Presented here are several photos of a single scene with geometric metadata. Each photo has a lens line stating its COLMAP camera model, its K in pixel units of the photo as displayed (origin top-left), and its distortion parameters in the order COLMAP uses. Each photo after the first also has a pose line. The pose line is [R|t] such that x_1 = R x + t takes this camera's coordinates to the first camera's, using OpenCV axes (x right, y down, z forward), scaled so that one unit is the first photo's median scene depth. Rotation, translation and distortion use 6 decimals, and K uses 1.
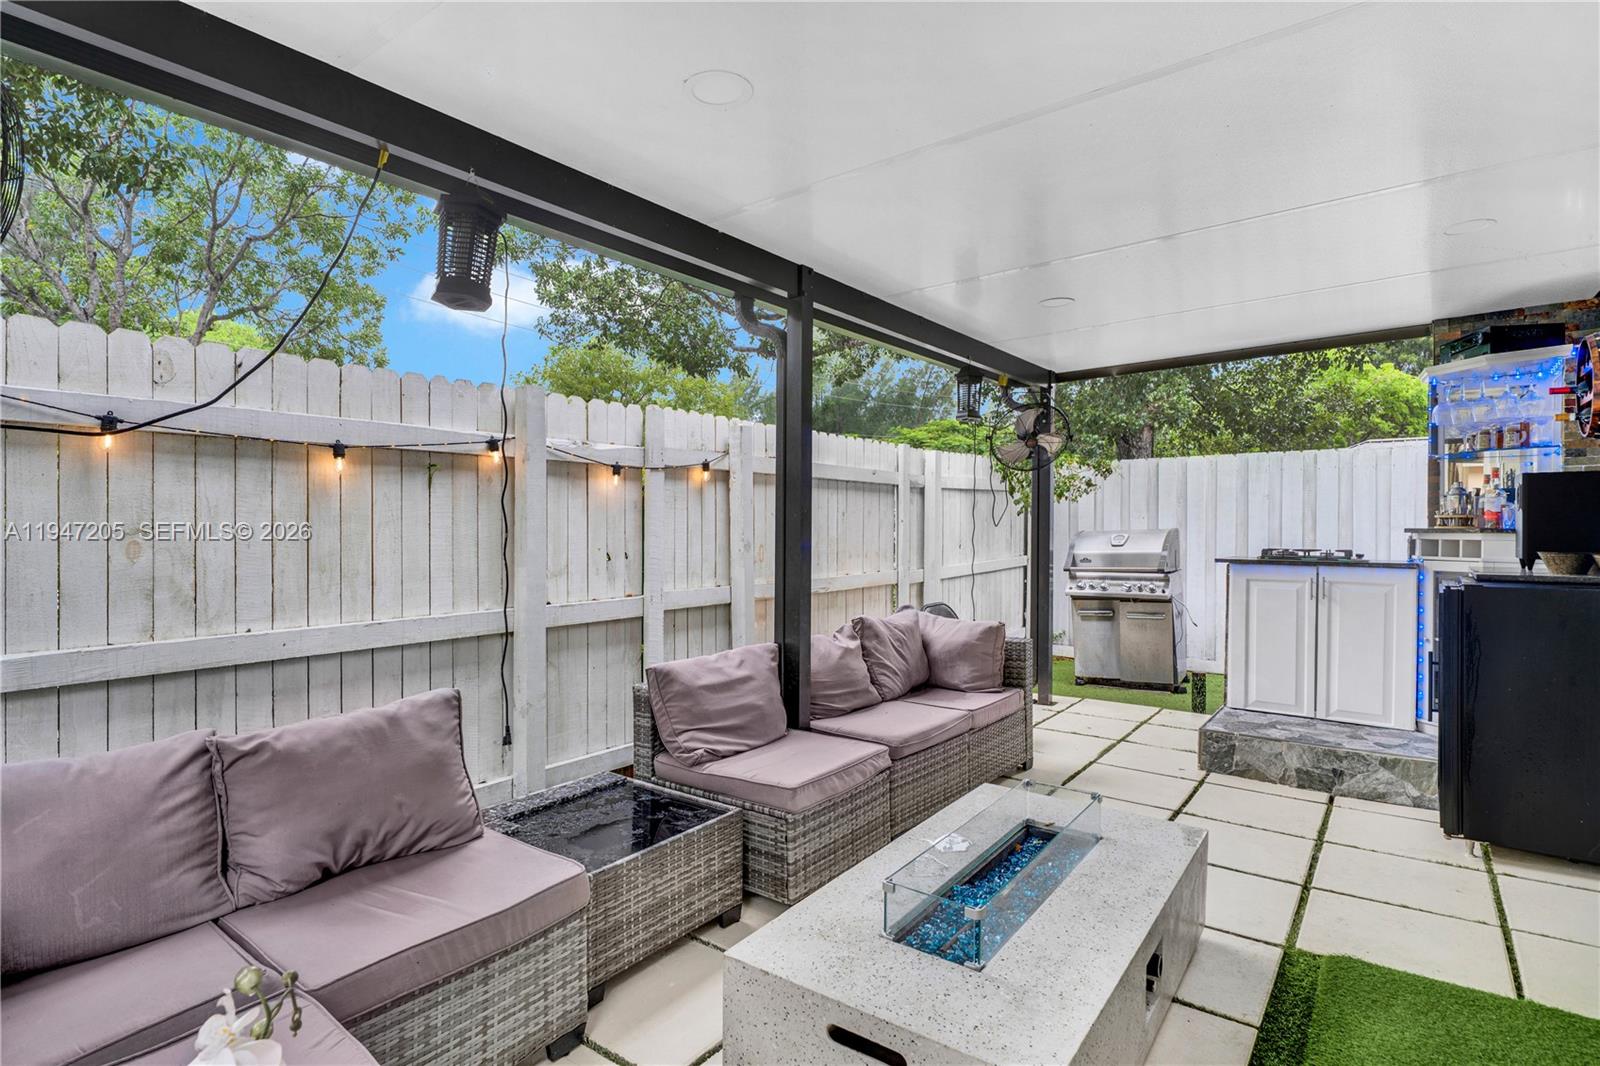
lens RADIAL K [[858.3, 0, 819.2], [0, 858.3, 538.7], [0, 0, 1]] dist [0.001560, 0.000640]
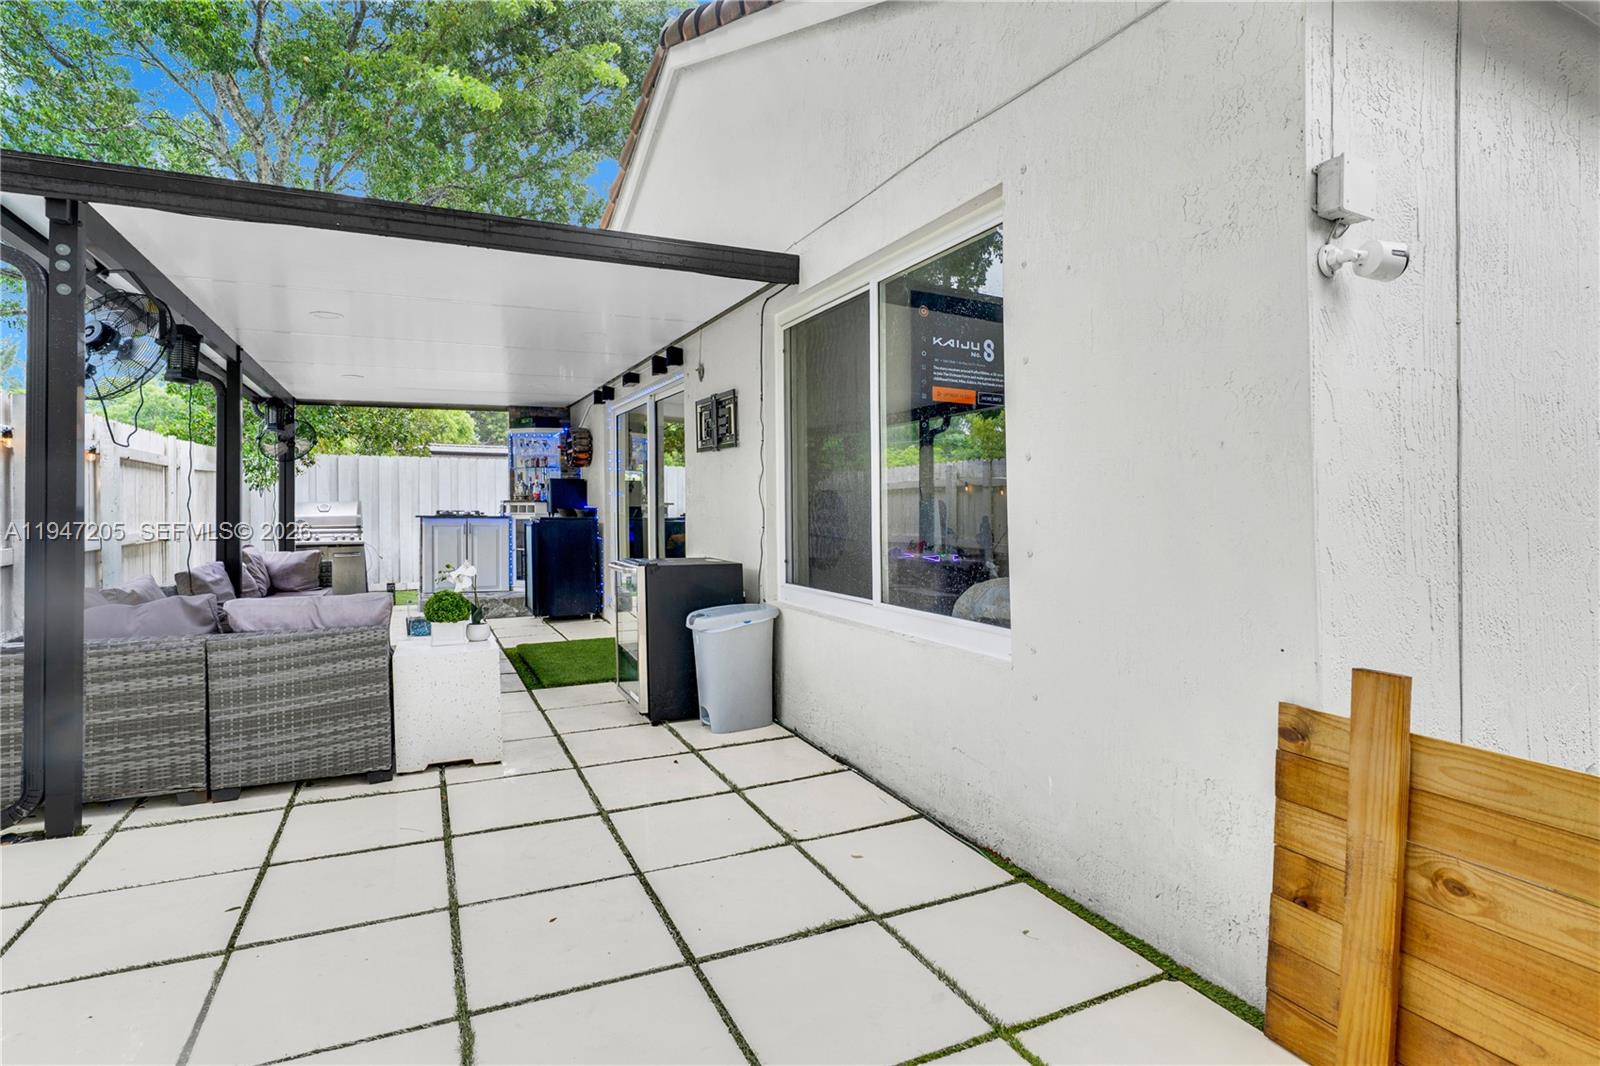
lens RADIAL K [[858.3, 0, 819.2], [0, 858.3, 538.7], [0, 0, 1]] dist [0.001560, 0.000640]
pose [[0.468563, -0.023368, 0.883121, -0.857172], [0.007679, 0.999720, 0.022379, 0.041765], [-0.883397, -0.003704, 0.468611, -0.725028]]
